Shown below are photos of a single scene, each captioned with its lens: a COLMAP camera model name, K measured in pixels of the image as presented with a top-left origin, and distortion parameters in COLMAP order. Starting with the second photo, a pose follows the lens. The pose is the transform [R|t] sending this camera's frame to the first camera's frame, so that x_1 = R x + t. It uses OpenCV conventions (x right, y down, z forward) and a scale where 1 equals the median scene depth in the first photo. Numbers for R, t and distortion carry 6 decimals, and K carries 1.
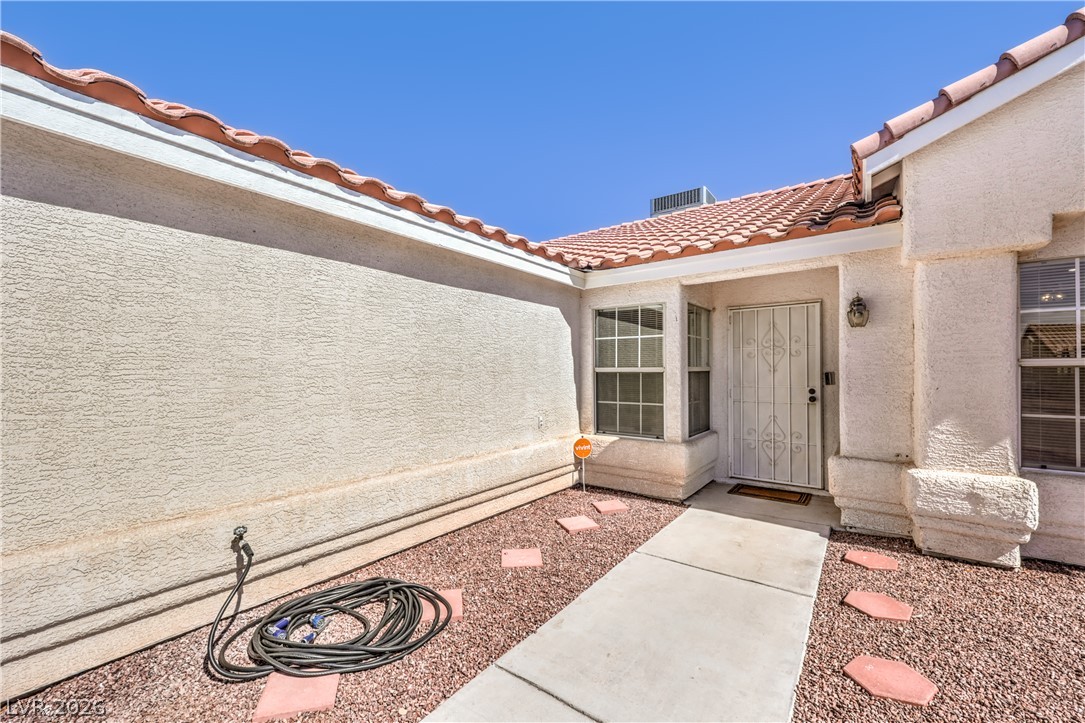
lens RADIAL K [[444.1, 0, 542.3], [0, 444.1, 359.4], [0, 0, 1]] dist [0.001148, 0.000040]
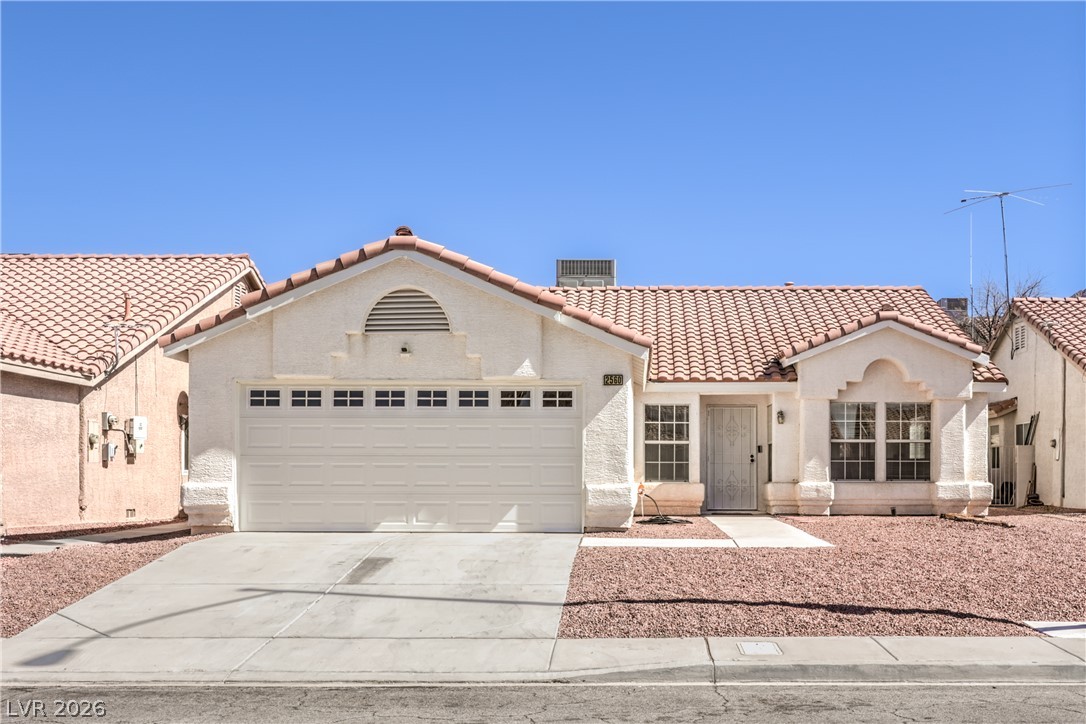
lens RADIAL K [[1093.5, 0, 613.1], [0, 1093.5, 386.3], [0, 0, 1]] dist [-0.007488, 0.000000]
pose [[0.827001, 0.050998, 0.559882, -2.388303], [-0.021202, 0.997998, -0.059588, 0.066303], [-0.561800, 0.037409, 0.826427, -2.393291]]
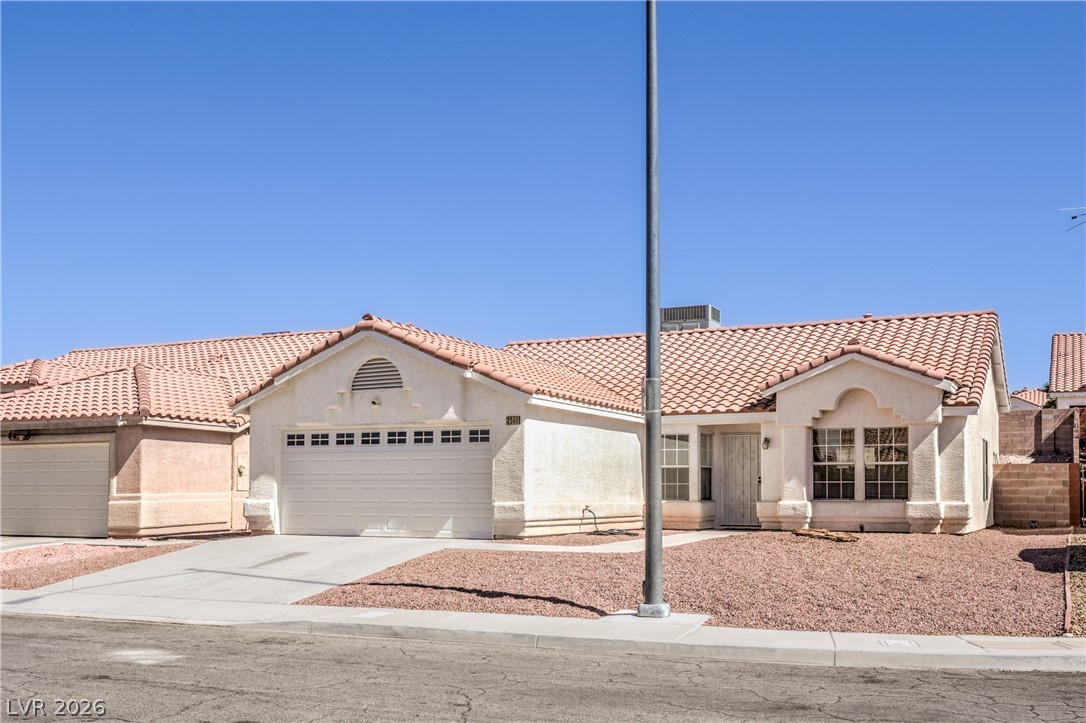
lens RADIAL K [[1031.0, 0, 537.4], [0, 1031.0, 367.7], [0, 0, 1]] dist [0.002239, 0.000000]
pose [[0.983722, 0.027873, 0.177523, -1.259210], [-0.011250, 0.995512, -0.093963, 0.025299], [-0.179345, 0.090437, 0.979621, -3.532715]]
